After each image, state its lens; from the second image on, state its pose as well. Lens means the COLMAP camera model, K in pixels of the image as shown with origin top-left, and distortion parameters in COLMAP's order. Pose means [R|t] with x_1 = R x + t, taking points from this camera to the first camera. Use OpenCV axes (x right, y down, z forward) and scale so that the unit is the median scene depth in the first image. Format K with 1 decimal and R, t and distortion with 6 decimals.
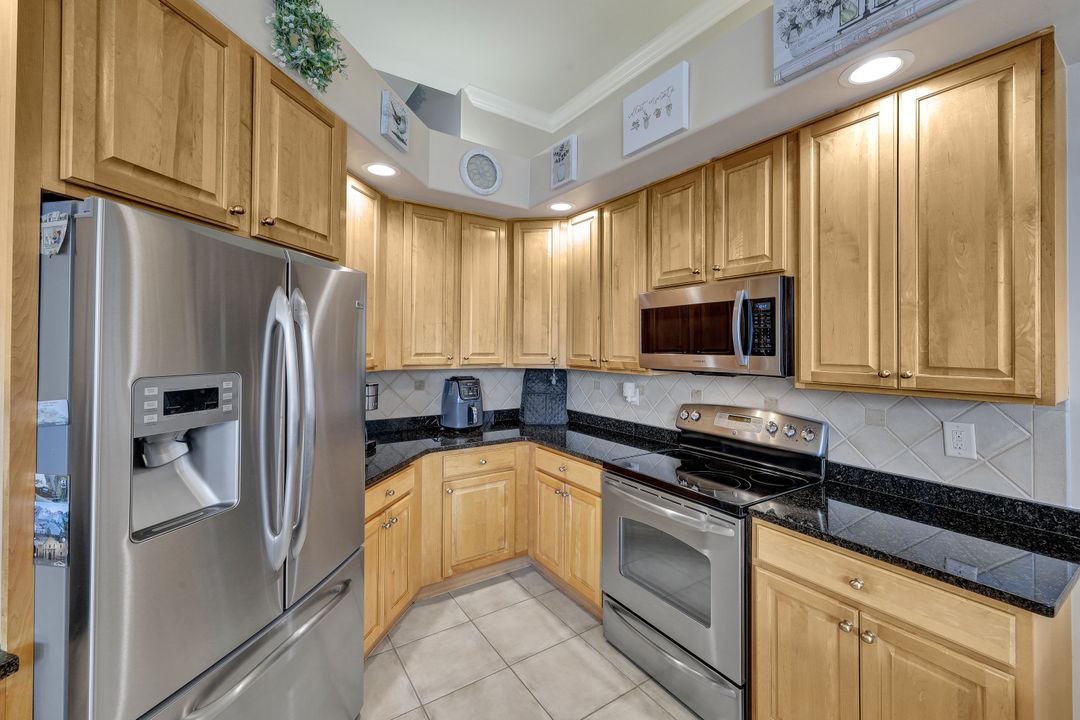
lens RADIAL K [[437.1, 0, 539.3], [0, 437.1, 344.9], [0, 0, 1]] dist [-0.000556, 0.000224]
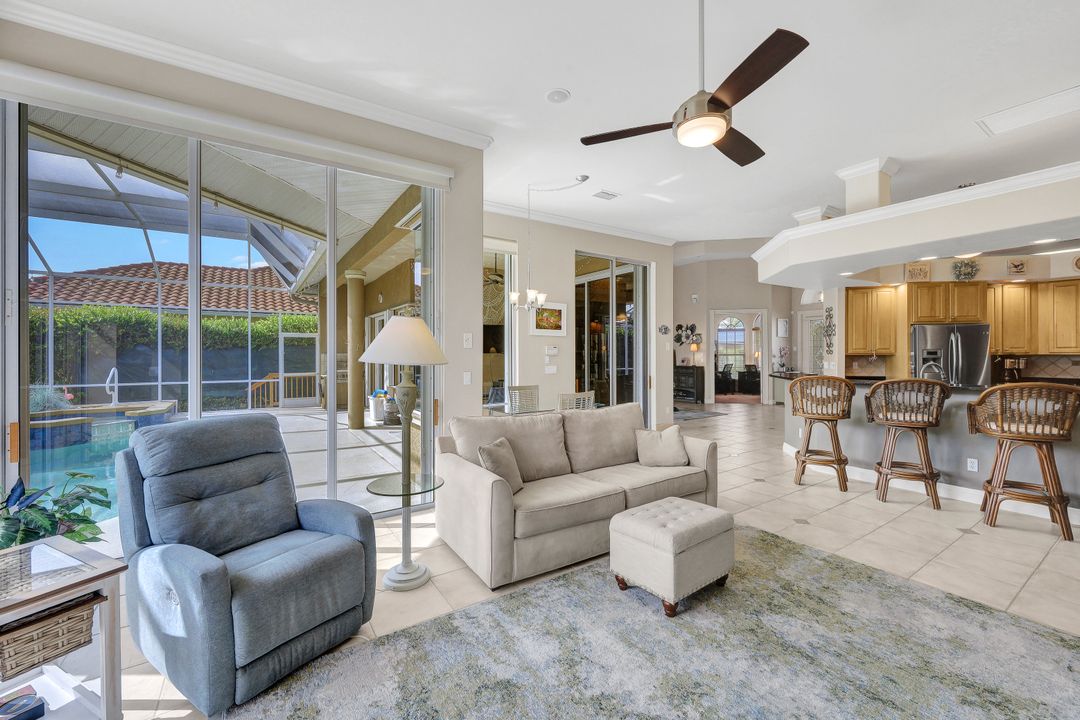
lens RADIAL K [[437.1, 0, 538.8], [0, 437.1, 353.3], [0, 0, 1]] dist [-0.003863, 0.000094]
pose [[-0.002004, -0.007499, -0.999970, 4.090799], [0.008676, 0.999934, -0.007516, 0.092521], [0.999960, -0.008691, -0.001939, -3.462646]]
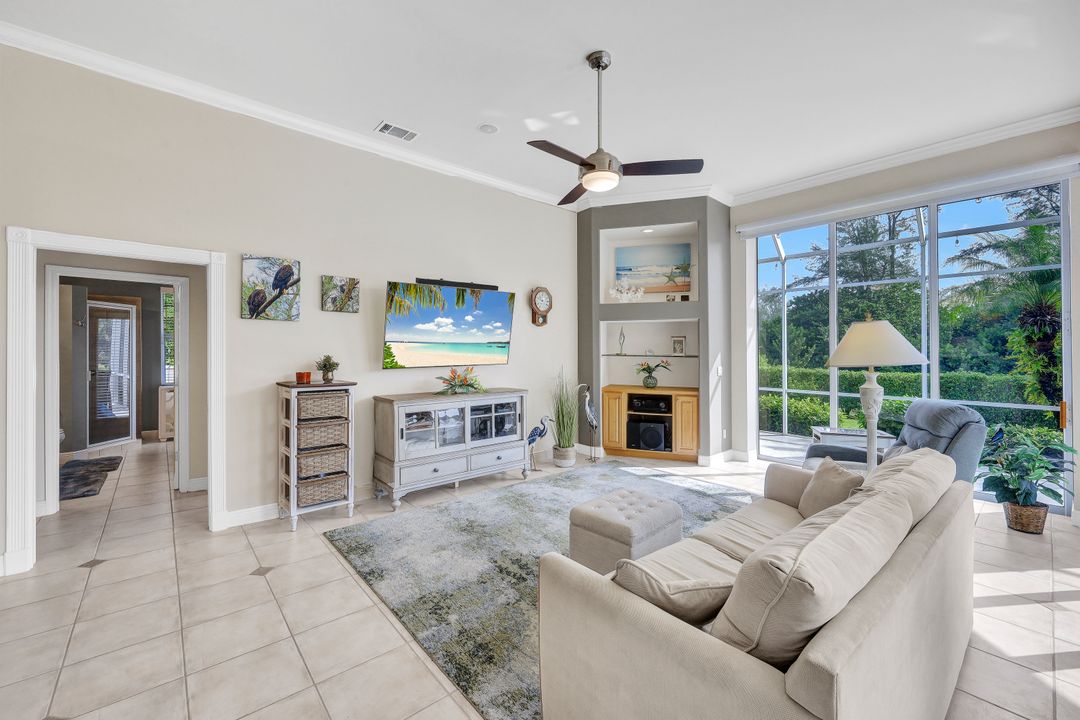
lens RADIAL K [[440.7, 0, 537.1], [0, 440.7, 349.7], [0, 0, 1]] dist [0.001978, -0.000259]
pose [[-0.120180, -0.008403, 0.992717, 0.065242], [-0.006030, 0.999952, 0.007734, 0.036773], [-0.992734, -0.005056, -0.120225, -2.184495]]
